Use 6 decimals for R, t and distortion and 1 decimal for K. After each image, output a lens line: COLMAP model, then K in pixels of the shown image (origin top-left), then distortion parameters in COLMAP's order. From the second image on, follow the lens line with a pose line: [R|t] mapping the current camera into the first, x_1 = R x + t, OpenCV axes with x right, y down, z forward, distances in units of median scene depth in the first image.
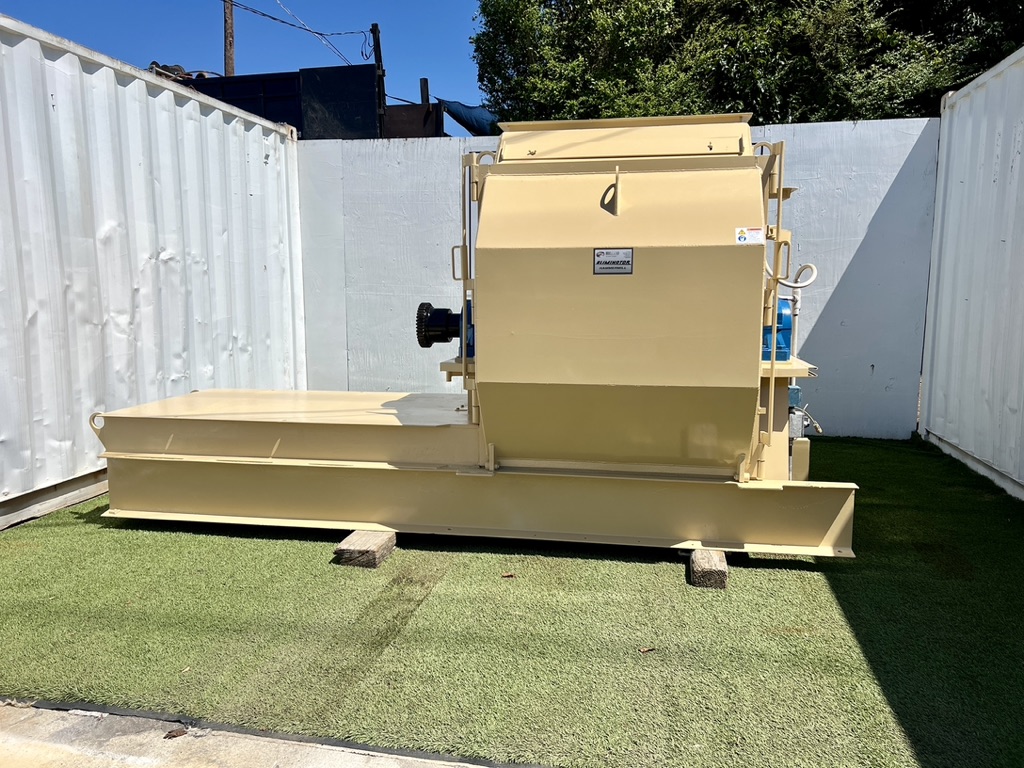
lens RADIAL K [[757.3, 0, 514.6], [0, 757.3, 382.2], [0, 0, 1]] dist [0.055587, -0.056506]
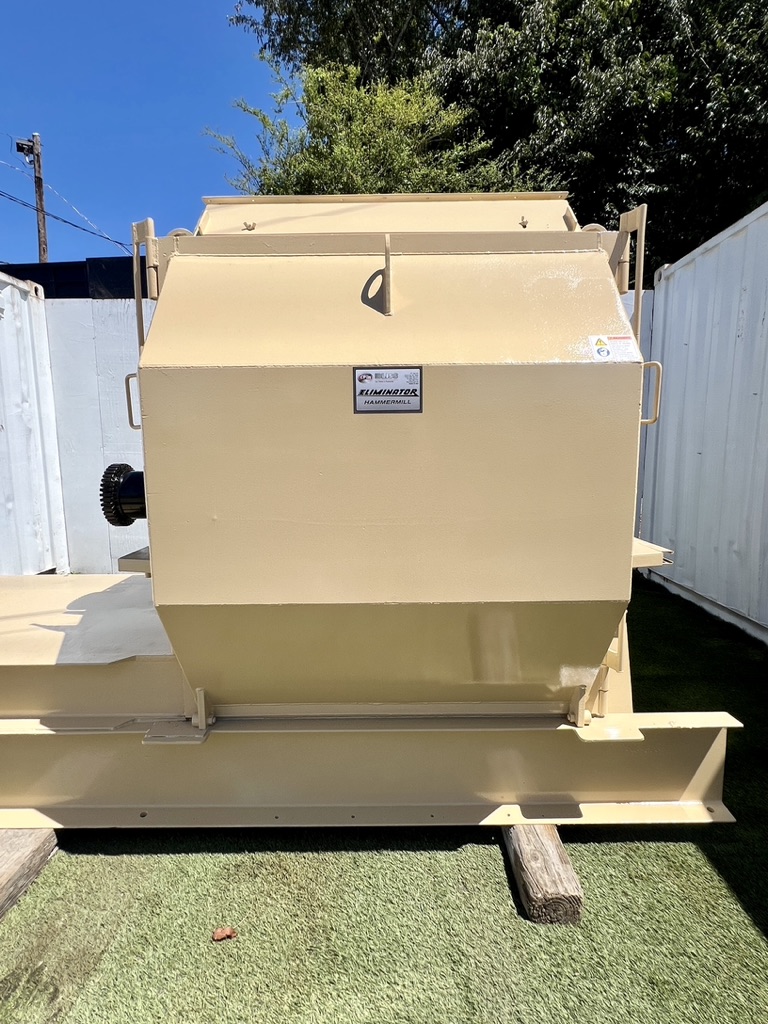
lens RADIAL K [[508.9, 0, 382.2], [0, 508.9, 510.6], [0, 0, 1]] dist [-0.002179, -0.000476]
pose [[0.985351, -0.030543, 0.167780, 0.038894], [0.030670, 0.999528, 0.001836, -0.046231], [-0.167757, 0.003337, 0.985823, 0.412577]]
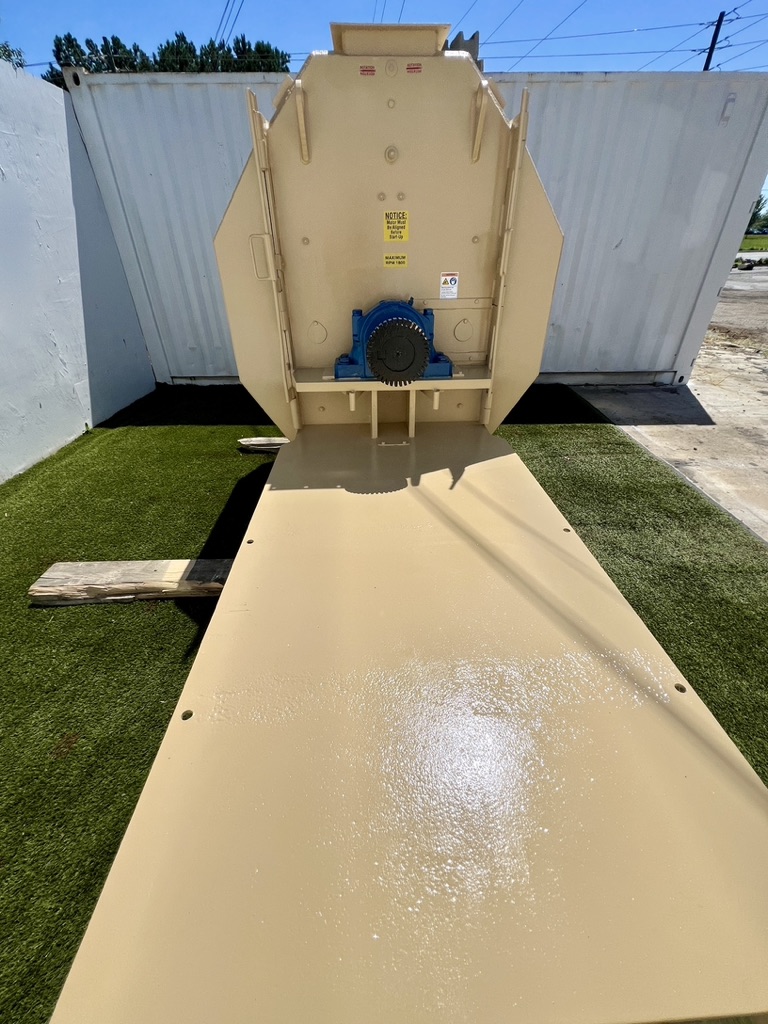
lens RADIAL K [[416.6, 0, 384.0], [0, 416.6, 512.0], [0, 0, 1]] dist [0.000417, 0.000090]
pose [[-0.218127, -0.524740, 0.822842, -0.436629], [0.128522, 0.820355, 0.557224, -0.147477], [-0.967421, 0.227299, -0.111501, 0.932598]]
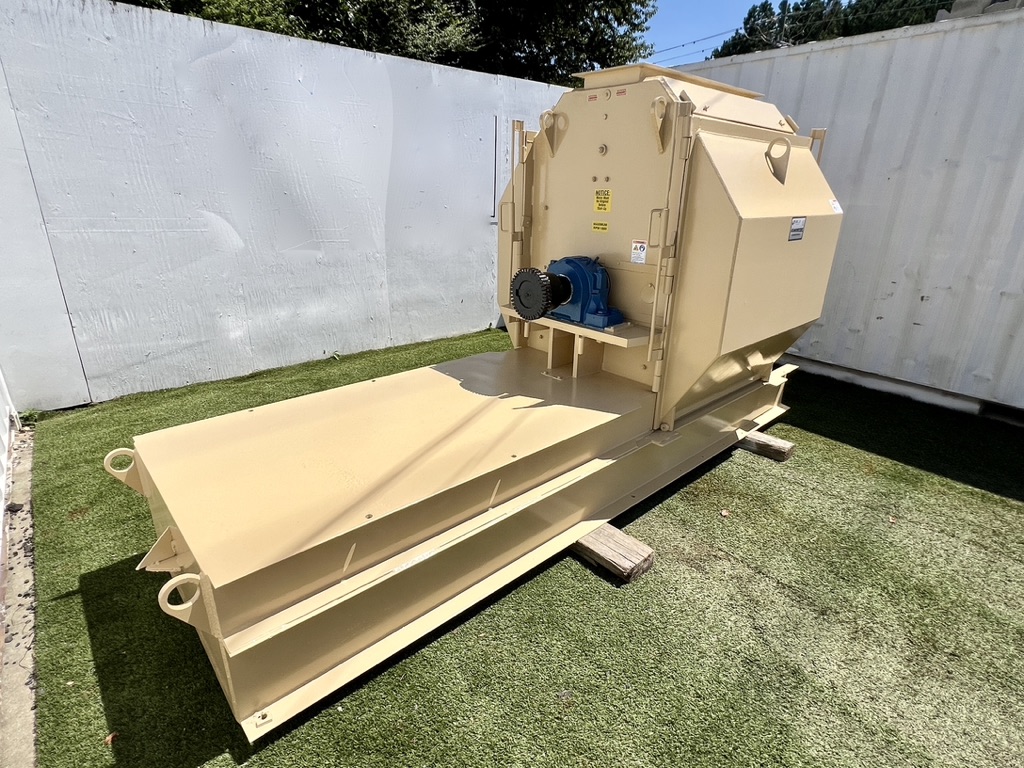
lens RADIAL K [[531.4, 0, 499.4], [0, 531.4, 381.4], [0, 0, 1]] dist [-0.001122, -0.000328]
pose [[0.624357, -0.262185, 0.735824, -0.525015], [0.080844, 0.958619, 0.272972, -0.127521], [-0.776944, -0.110945, 0.619717, 0.545657]]
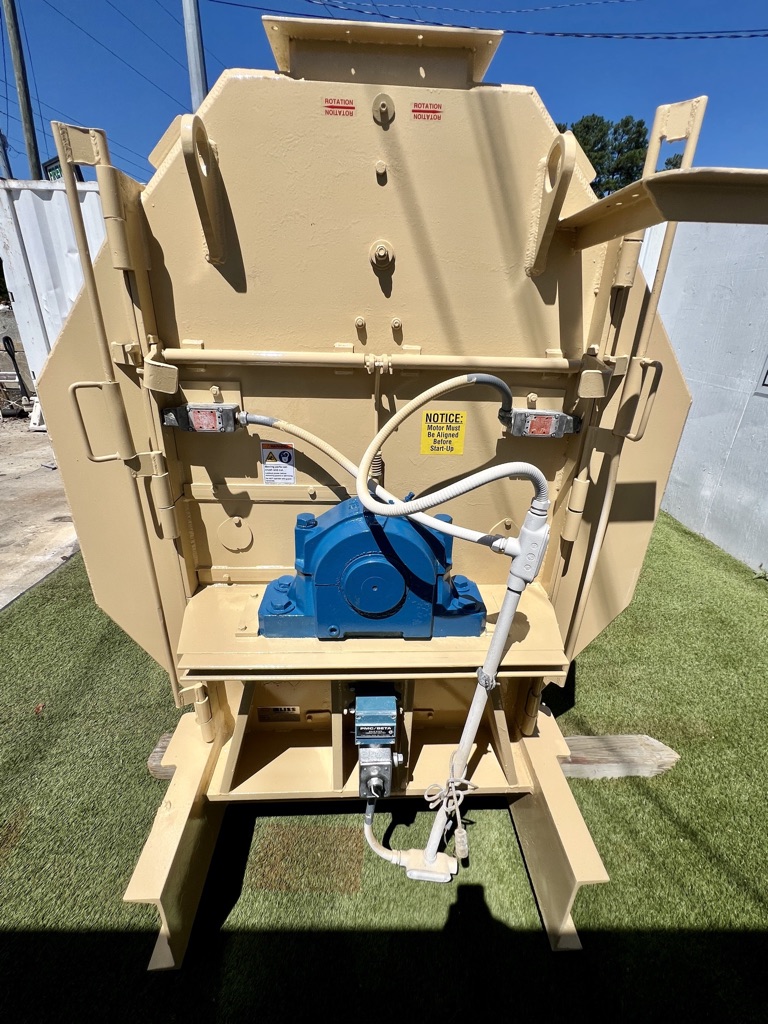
lens RADIAL K [[436.3, 0, 385.4], [0, 436.3, 510.2], [0, 0, 1]] dist [0.000539, -0.000038]
pose [[0.220797, 0.391398, -0.893340, 0.436548], [-0.149618, 0.918697, 0.365528, -0.158767], [0.963775, 0.052953, 0.261405, 0.727787]]
